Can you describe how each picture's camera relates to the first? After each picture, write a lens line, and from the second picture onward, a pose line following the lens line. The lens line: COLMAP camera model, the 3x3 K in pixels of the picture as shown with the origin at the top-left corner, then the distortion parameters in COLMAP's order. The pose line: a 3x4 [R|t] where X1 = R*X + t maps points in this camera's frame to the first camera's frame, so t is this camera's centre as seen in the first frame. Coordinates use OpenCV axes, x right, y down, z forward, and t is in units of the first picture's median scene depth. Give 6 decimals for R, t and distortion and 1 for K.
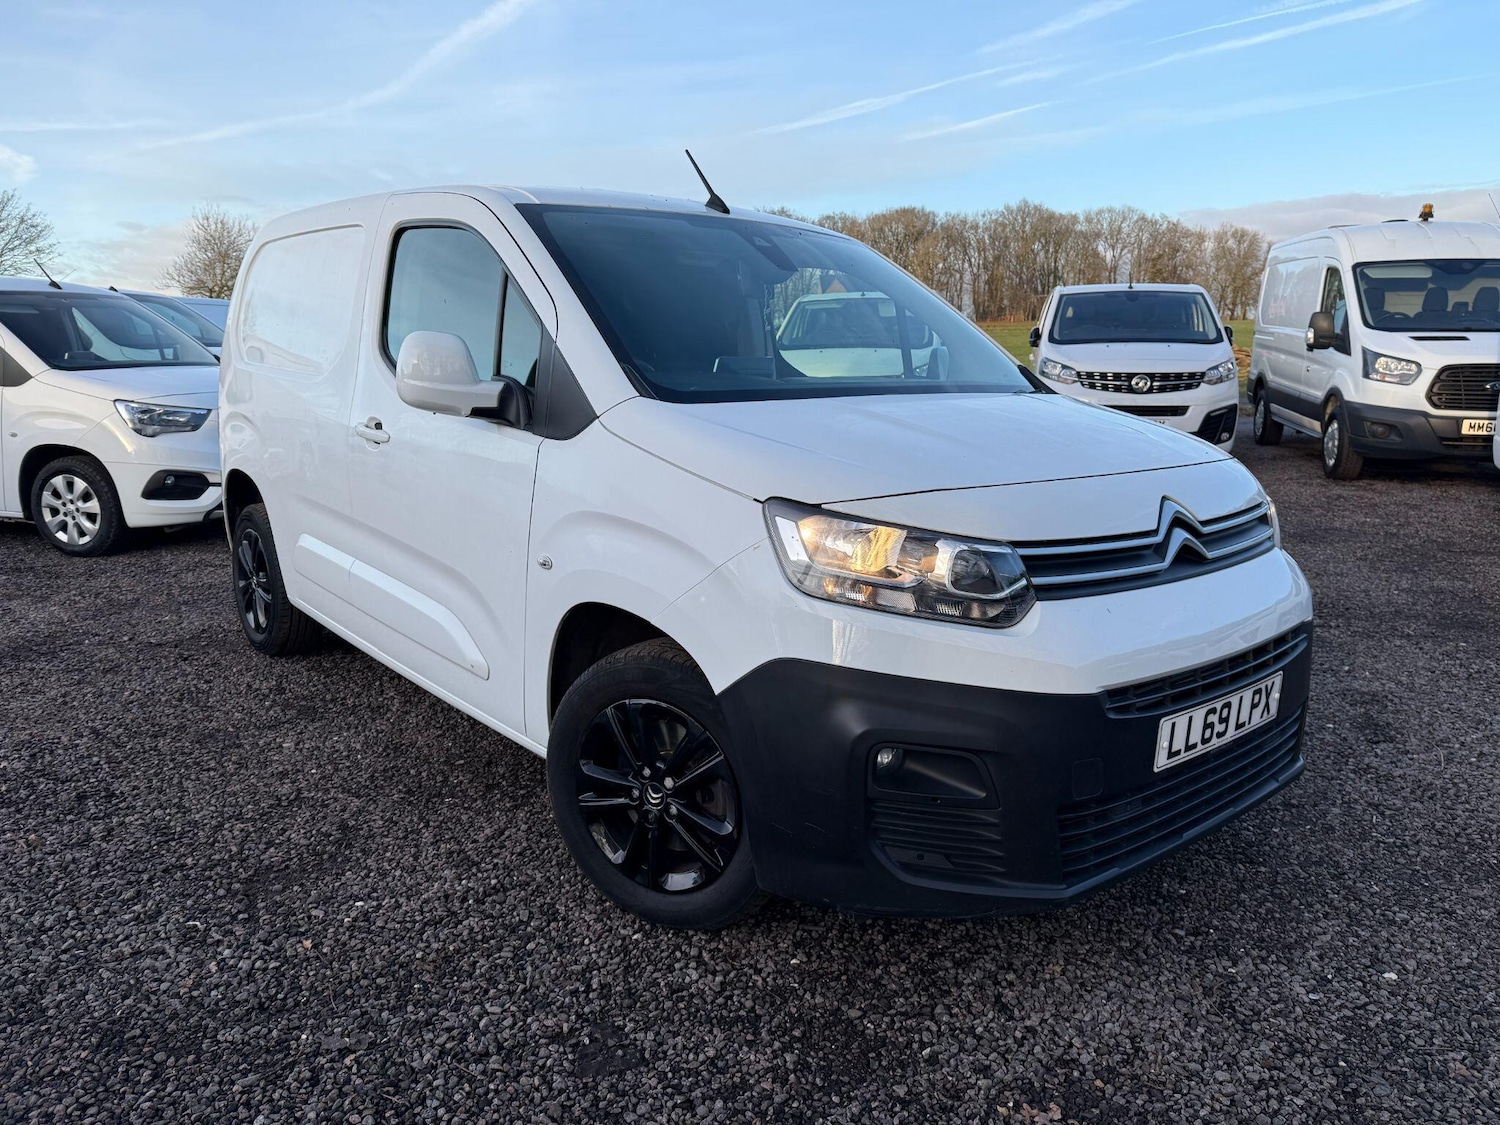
lens RADIAL K [[1062.4, 0, 748.2], [0, 1062.4, 563.2], [0, 0, 1]] dist [0.024407, -0.030633]
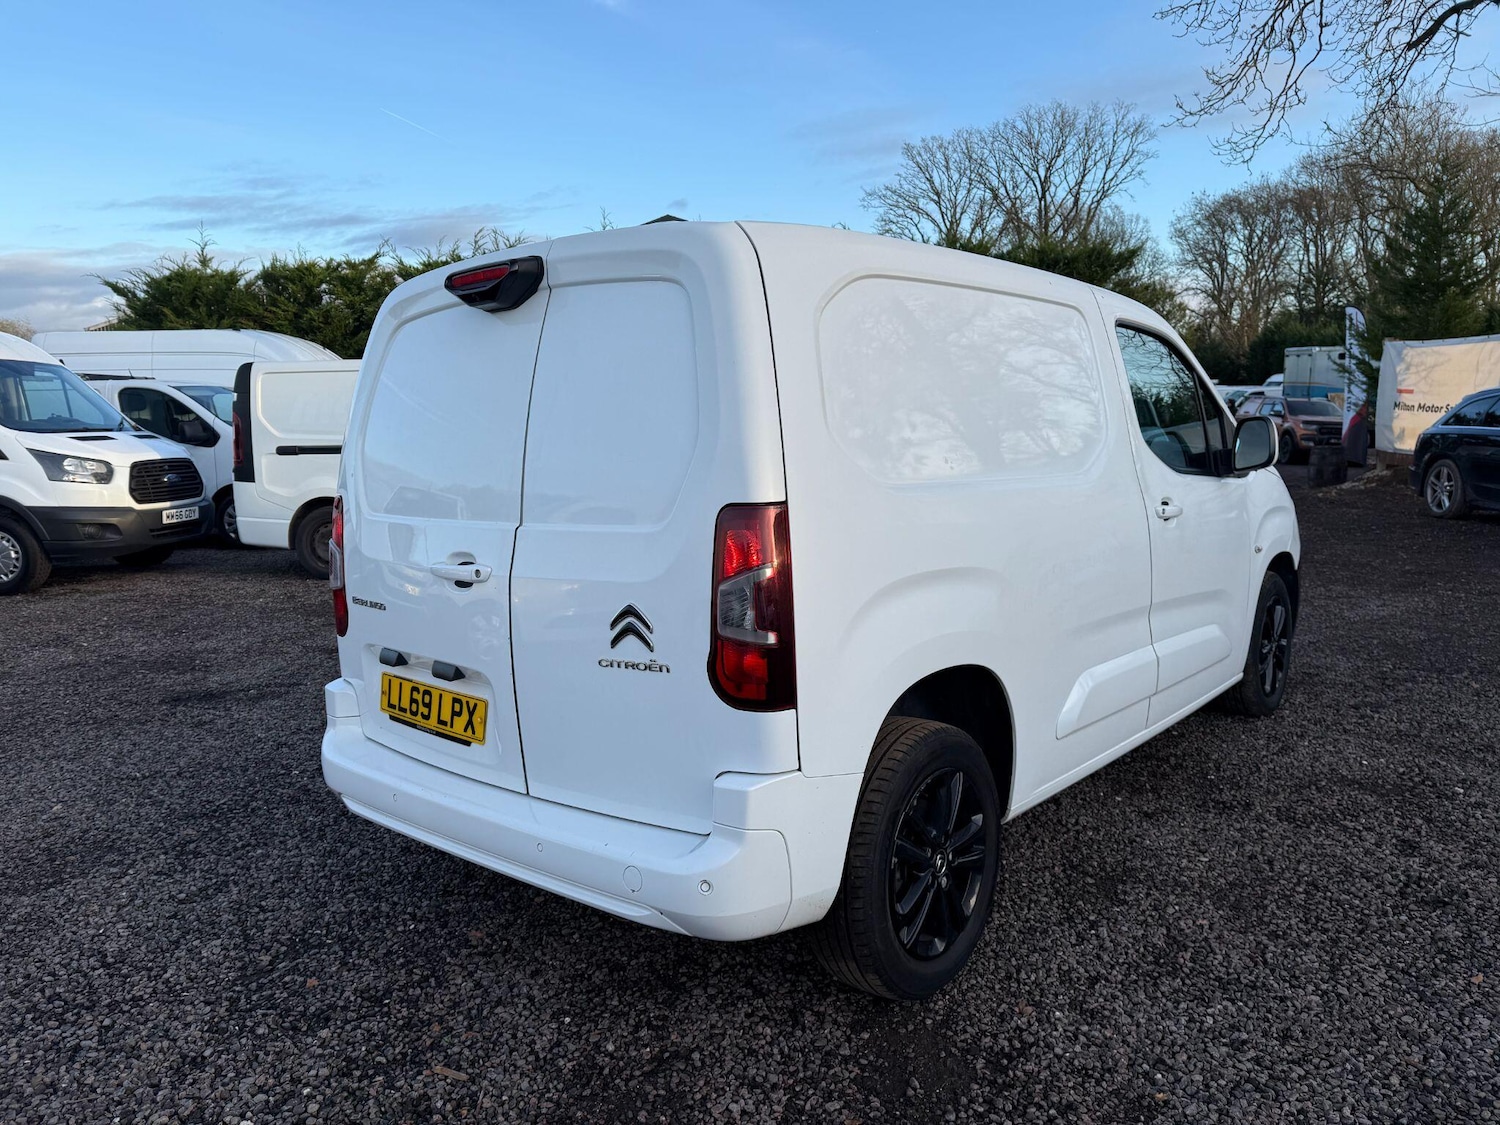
lens RADIAL K [[1062.4, 0, 755.6], [0, 1062.4, 565.5], [0, 0, 1]] dist [0.024407, -0.030633]
pose [[-0.180235, -0.130617, 0.974913, -1.661021], [0.223716, 0.959725, 0.169941, -0.429551], [-0.957845, 0.248732, -0.143754, 1.940908]]
